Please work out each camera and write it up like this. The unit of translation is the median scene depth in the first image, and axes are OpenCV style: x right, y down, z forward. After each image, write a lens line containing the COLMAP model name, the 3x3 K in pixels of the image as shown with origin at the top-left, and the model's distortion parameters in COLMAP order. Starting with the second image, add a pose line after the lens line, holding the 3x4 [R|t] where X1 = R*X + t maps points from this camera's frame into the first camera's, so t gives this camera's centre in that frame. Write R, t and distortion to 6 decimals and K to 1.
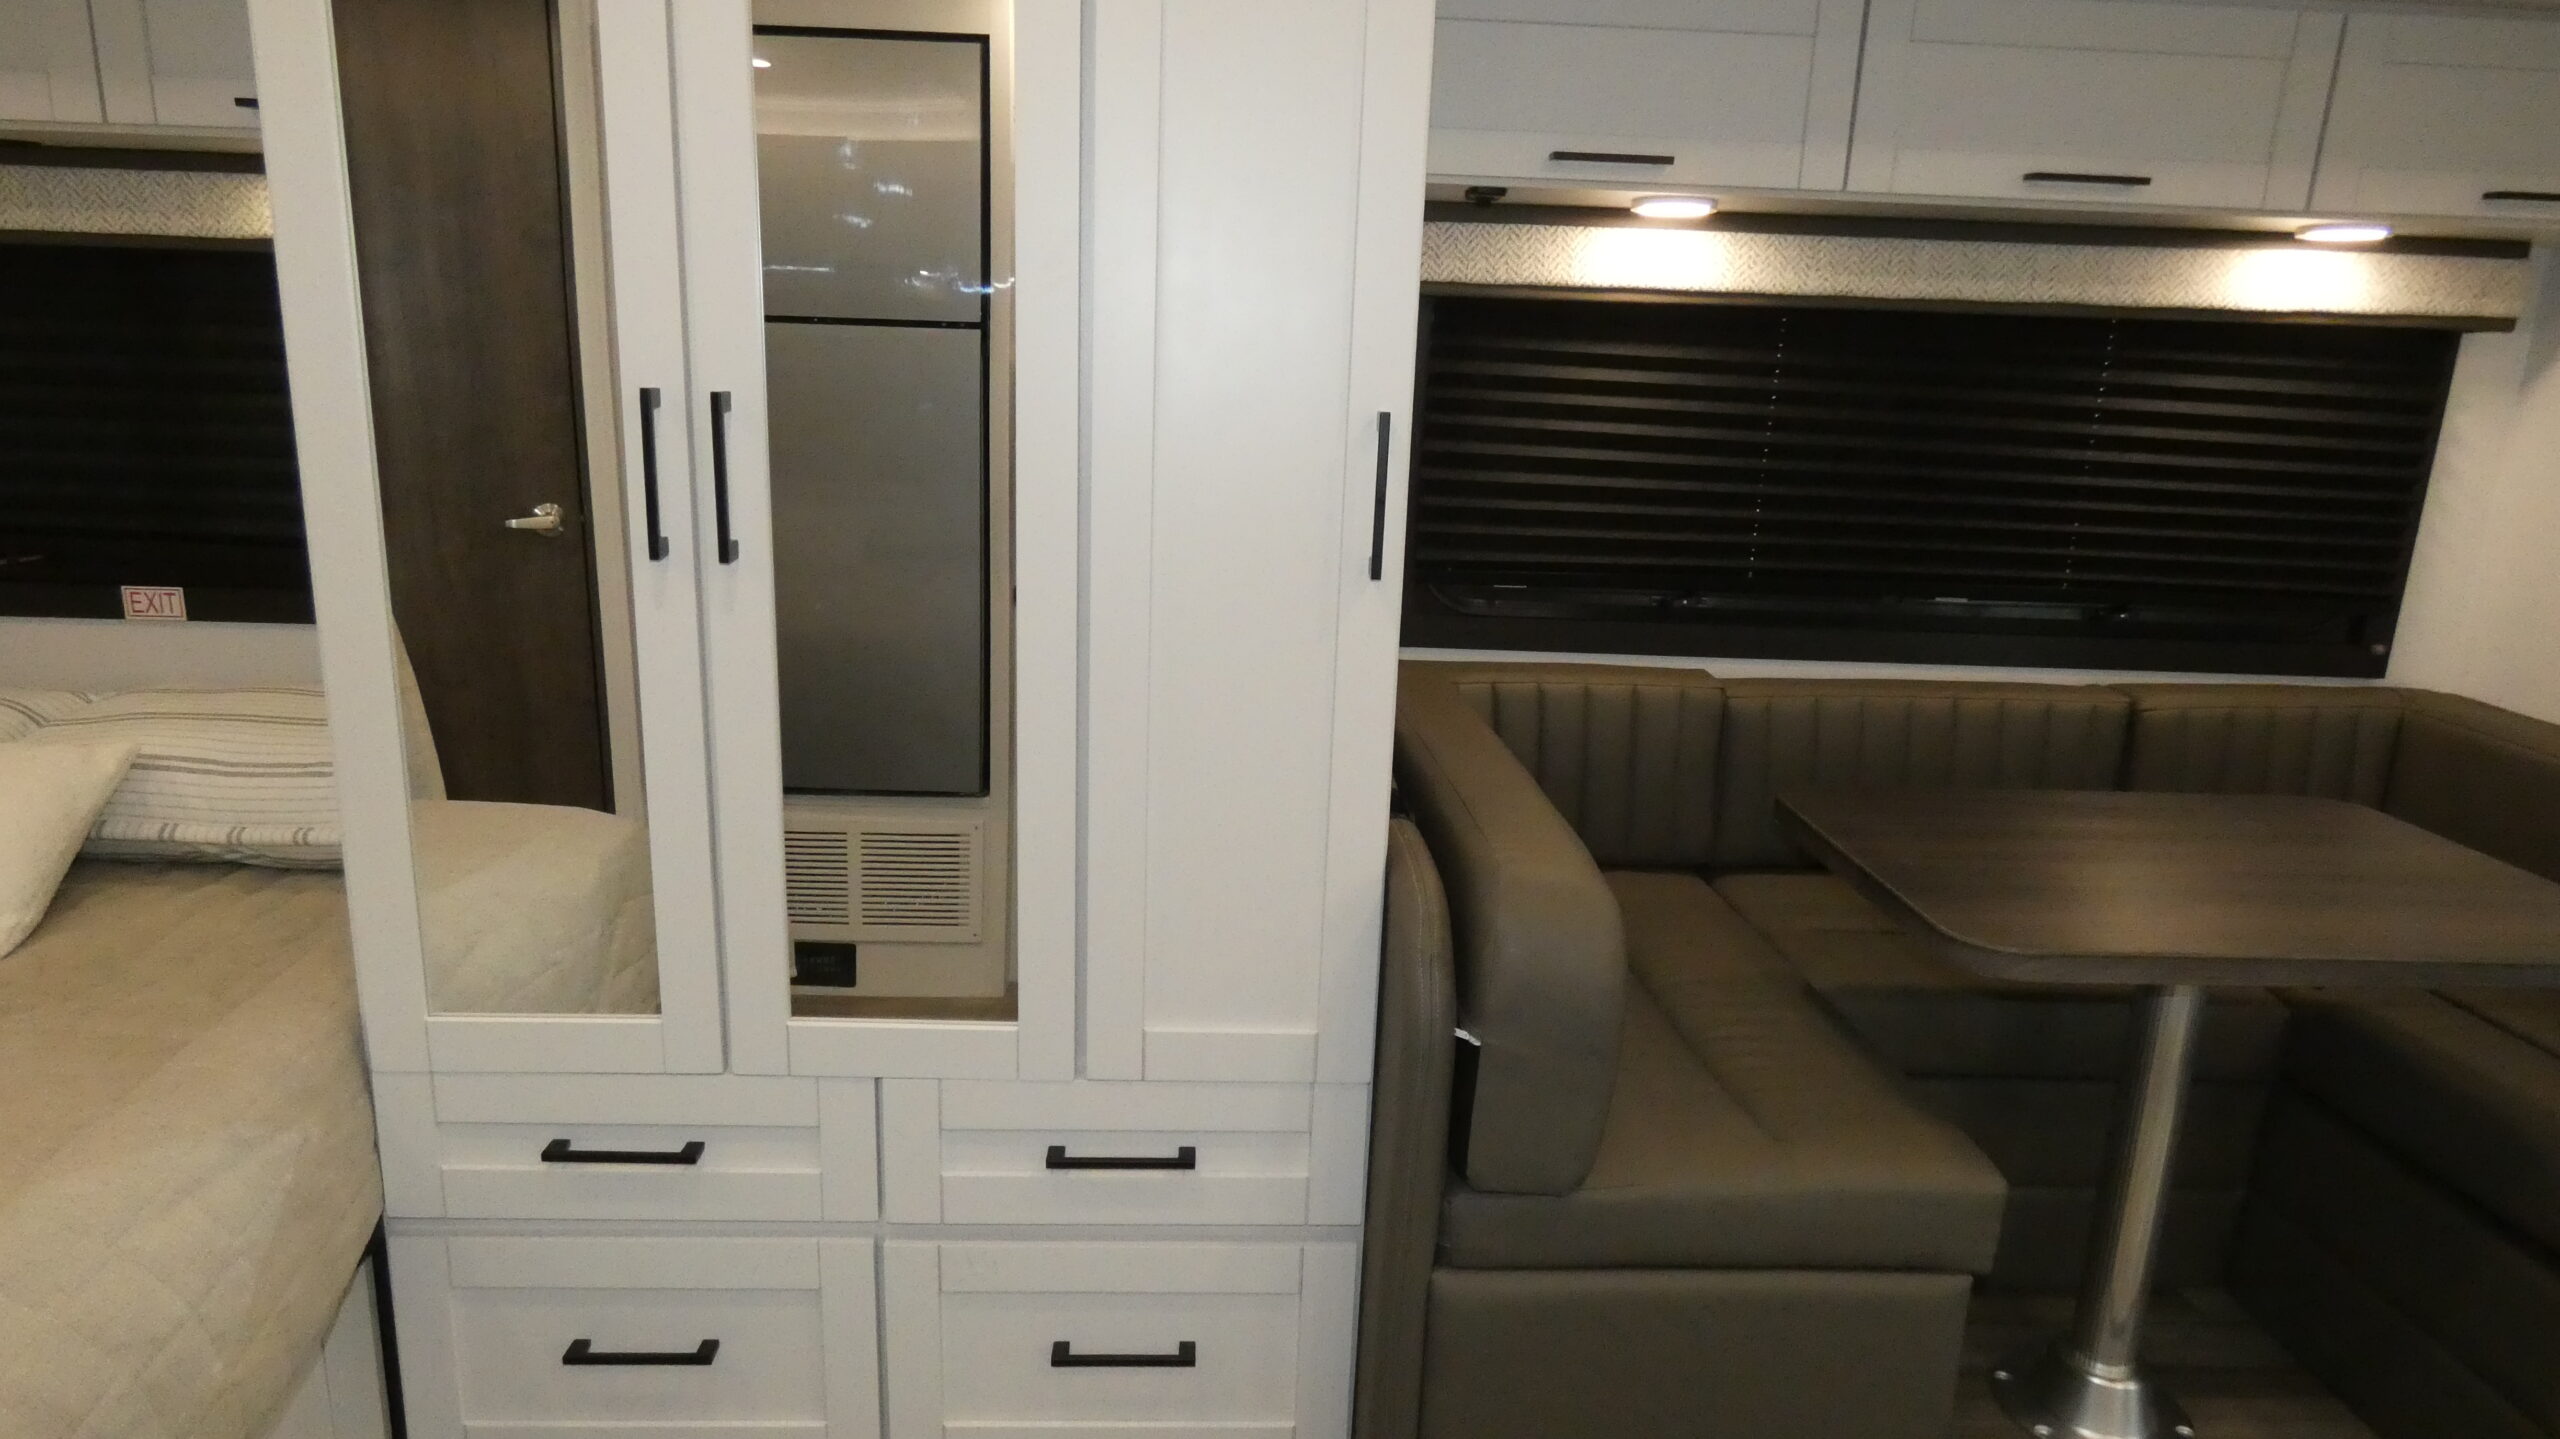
lens RADIAL K [[1536.0, 0, 1280.0], [0, 1536.0, 719.5], [0, 0, 1]] dist [-0.001602, -0.001267]
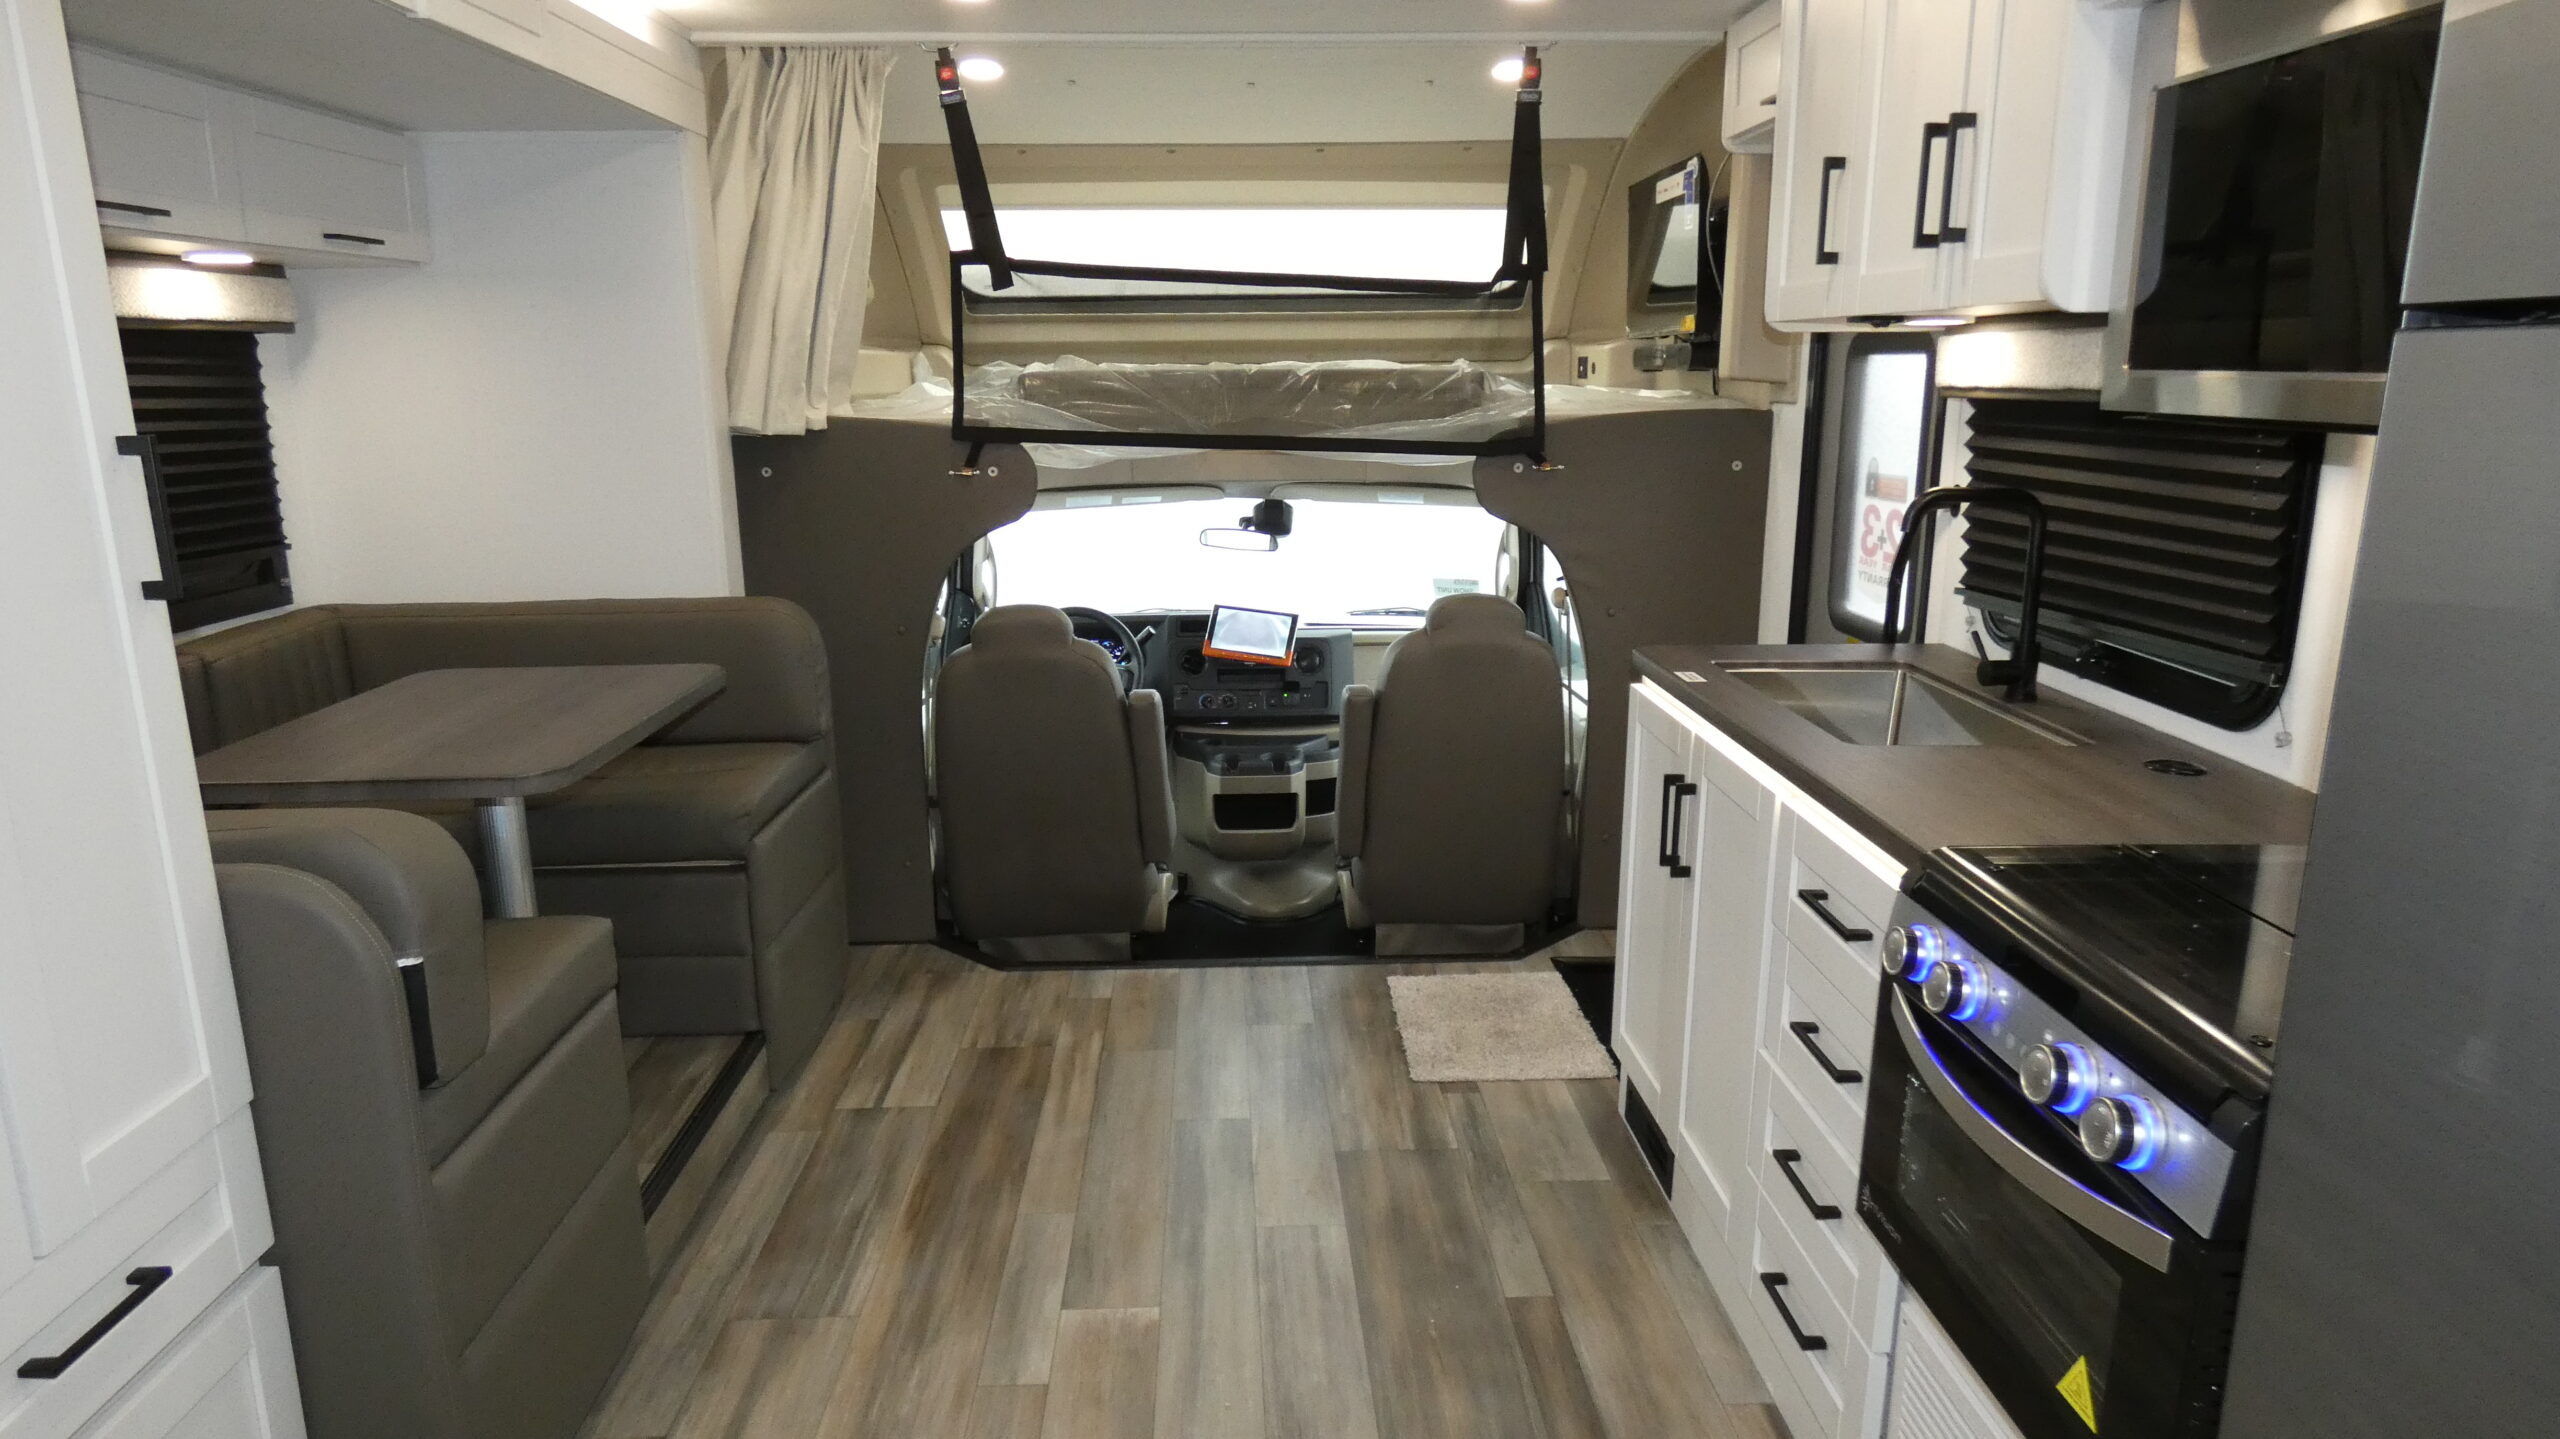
lens RADIAL K [[1536.0, 0, 1280.0], [0, 1536.0, 719.5], [0, 0, 1]] dist [-0.001602, -0.001267]
pose [[0.004891, -0.259614, 0.965700, -0.604586], [0.247843, 0.935896, 0.250346, -0.059285], [-0.968788, 0.238117, 0.068921, 0.153776]]
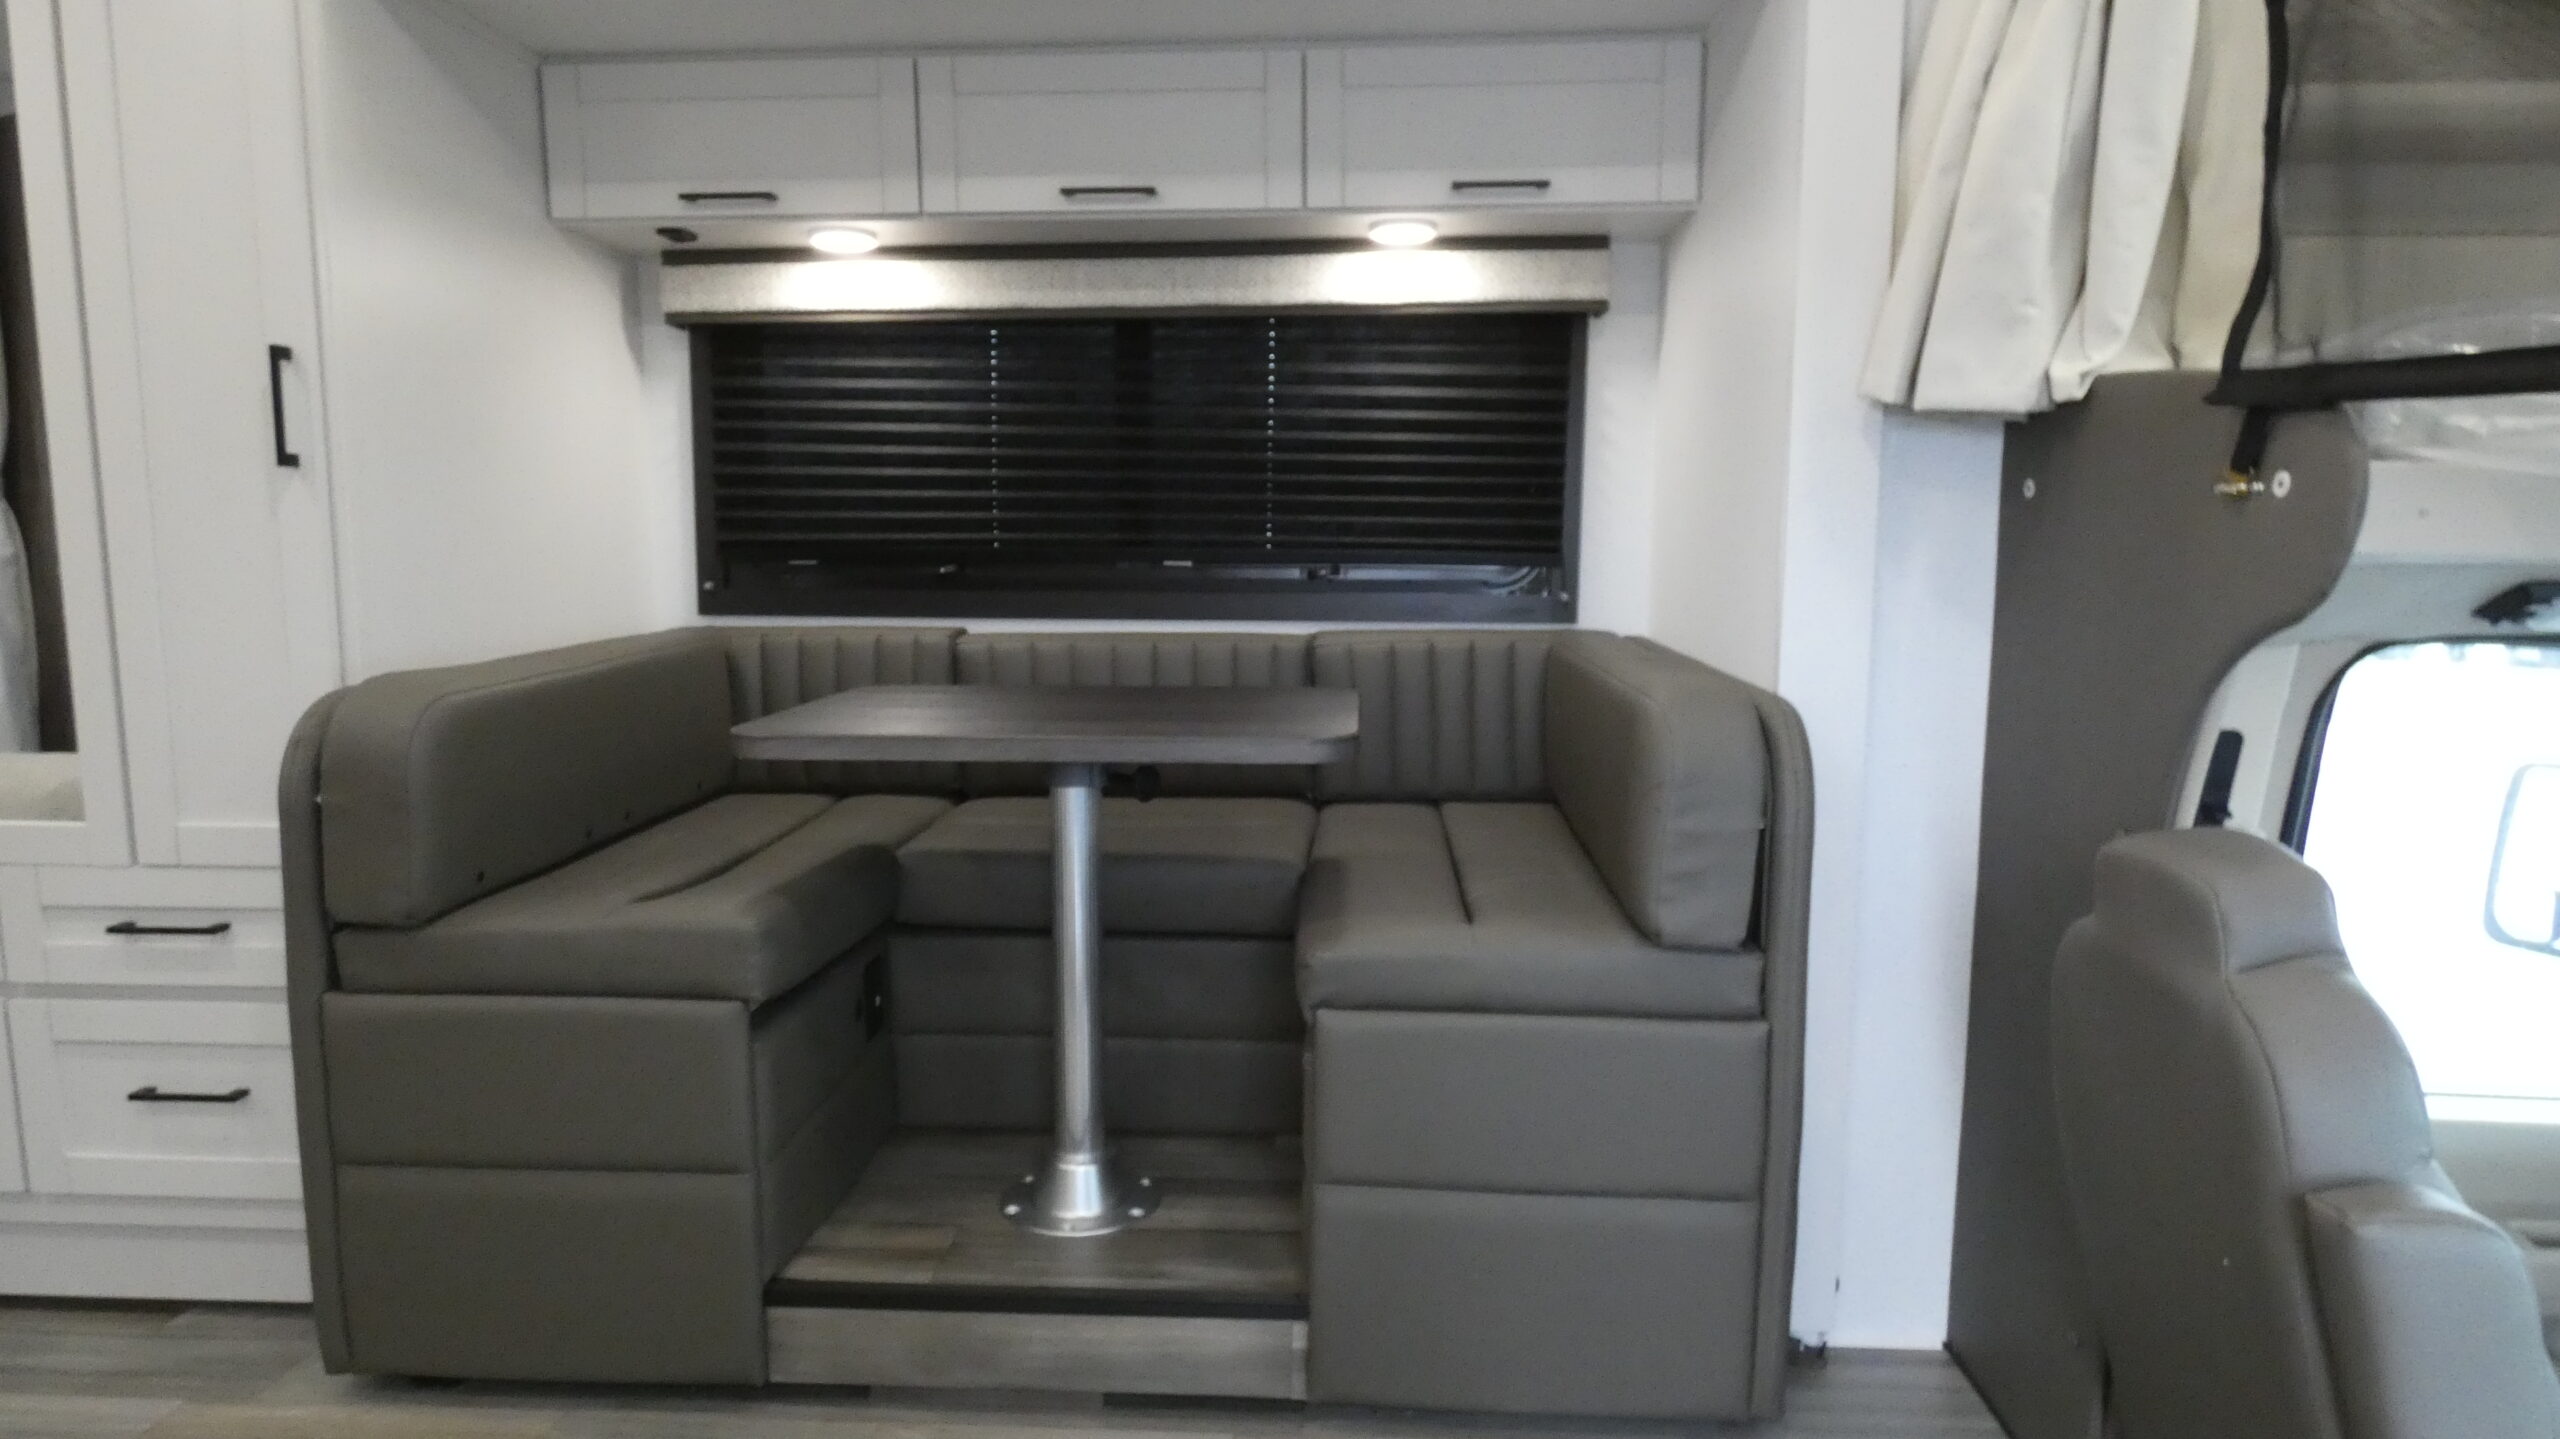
lens RADIAL K [[1536.0, 0, 1280.0], [0, 1536.0, 719.5], [0, 0, 1]] dist [-0.001602, -0.001267]
pose [[0.994627, -0.024085, -0.100680, 0.687981], [0.013066, 0.993988, -0.108705, 0.185024], [0.102693, 0.106806, 0.988962, -0.152094]]
